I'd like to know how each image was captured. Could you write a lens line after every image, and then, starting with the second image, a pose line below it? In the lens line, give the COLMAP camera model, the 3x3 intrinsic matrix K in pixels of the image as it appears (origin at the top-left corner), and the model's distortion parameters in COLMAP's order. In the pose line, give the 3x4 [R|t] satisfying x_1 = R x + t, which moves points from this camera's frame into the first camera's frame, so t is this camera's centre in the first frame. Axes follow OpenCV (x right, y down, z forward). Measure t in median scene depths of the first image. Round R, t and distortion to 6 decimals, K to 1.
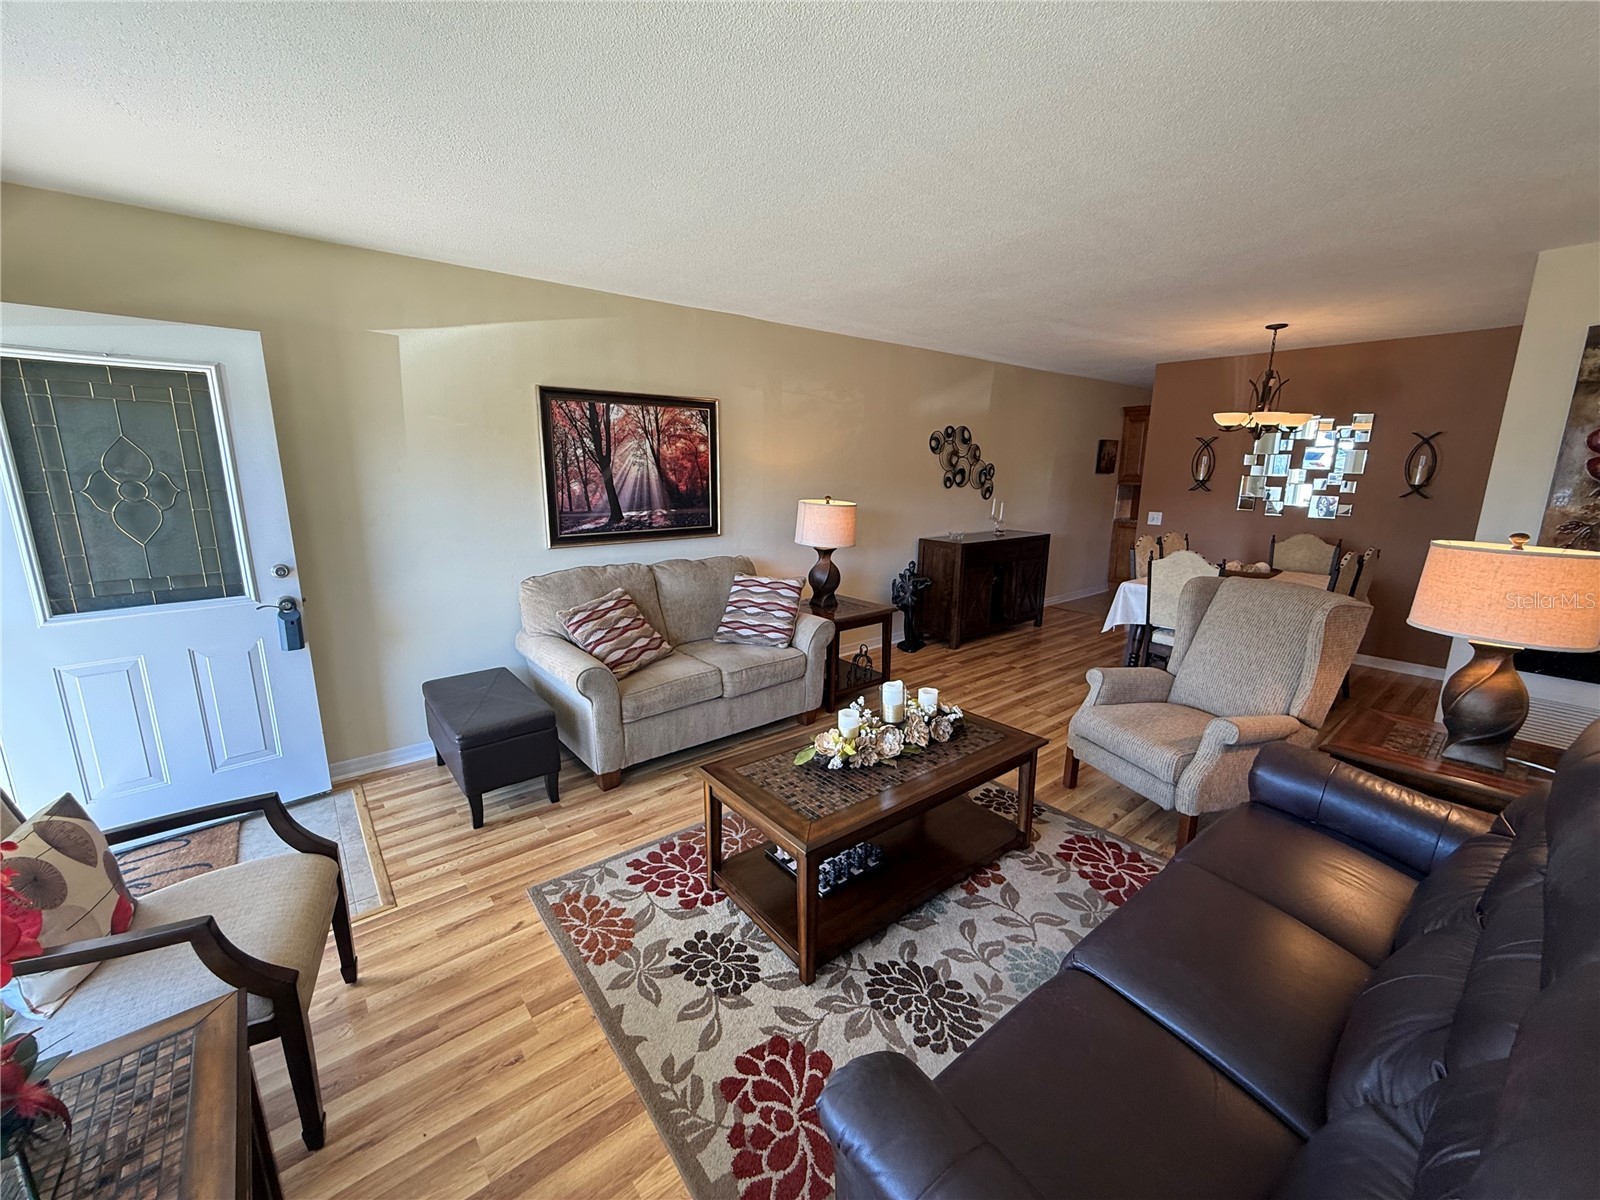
lens RADIAL K [[632.5, 0, 800.0], [0, 632.5, 600.0], [0, 0, 1]] dist [-0.002885, -0.000270]
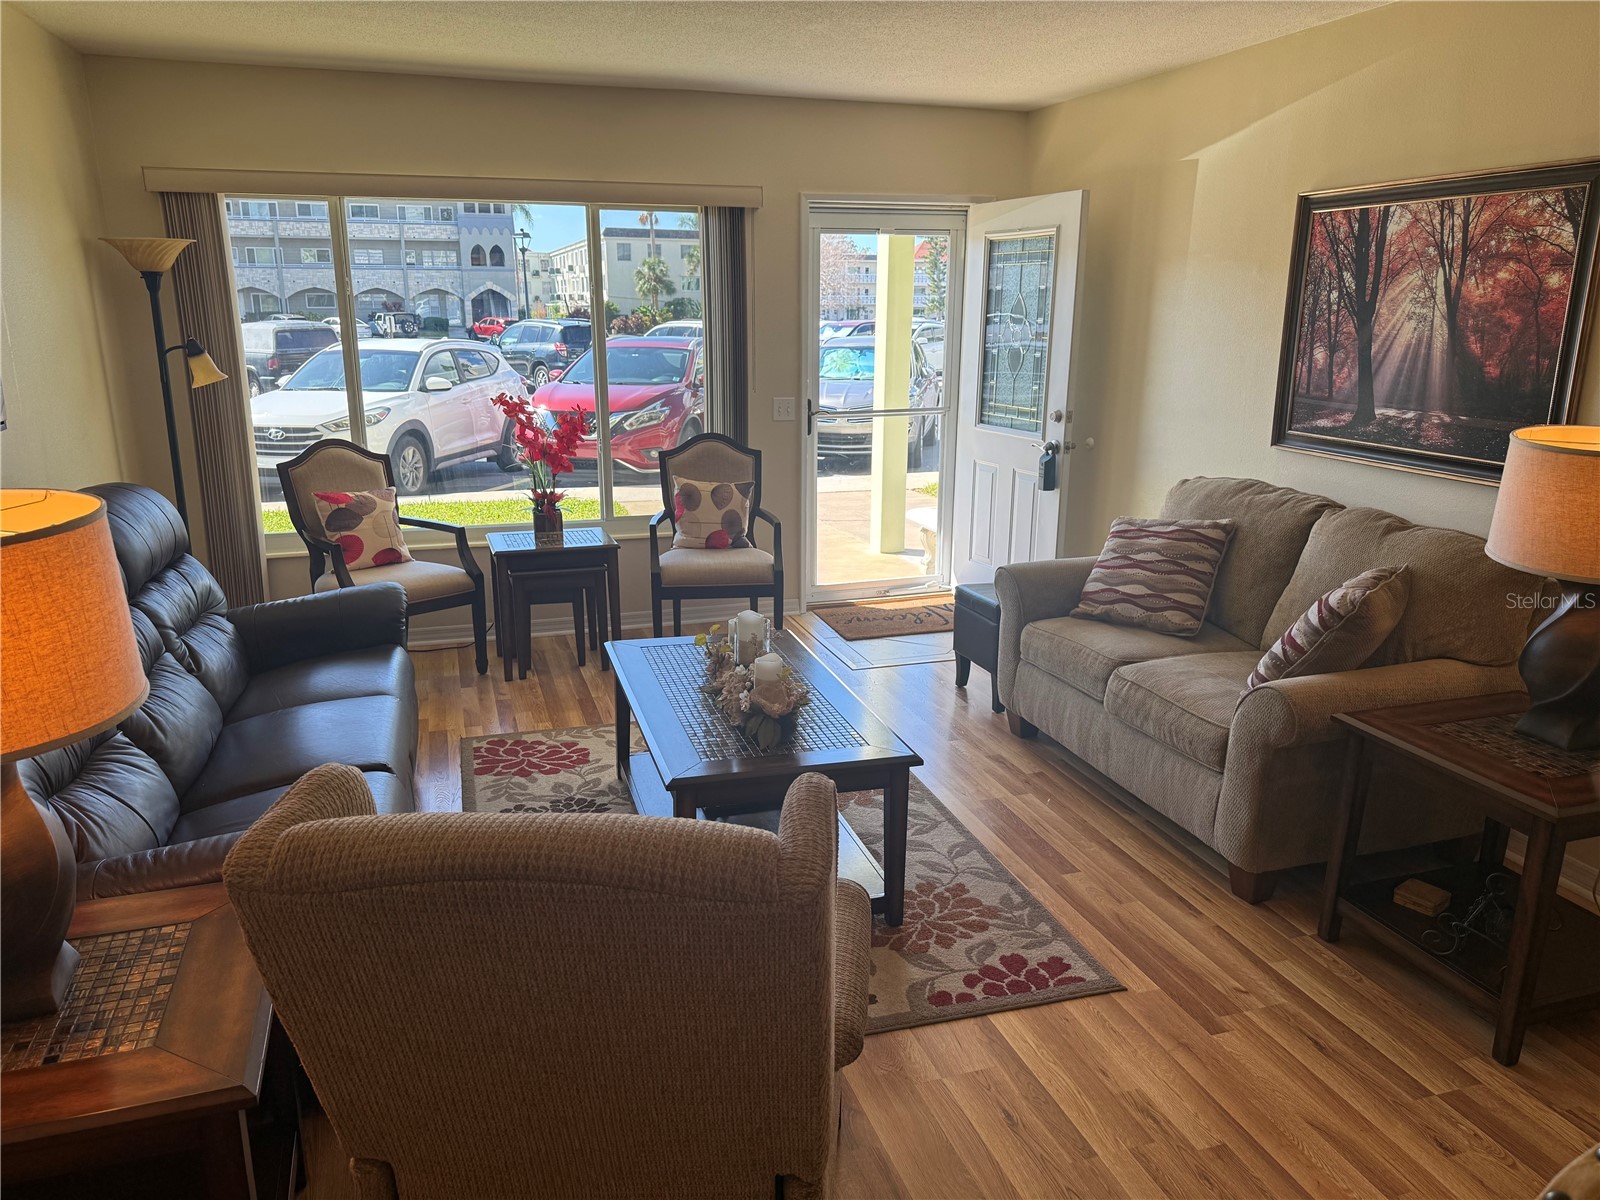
lens RADIAL K [[1118.4, 0, 789.7], [0, 1118.4, 620.4], [0, 0, 1]] dist [0.077182, -0.121443]
pose [[-0.369544, 0.242737, -0.896948, 0.800249], [-0.199135, 0.922162, 0.331605, -0.188264], [0.907625, 0.301156, -0.292442, 0.868064]]
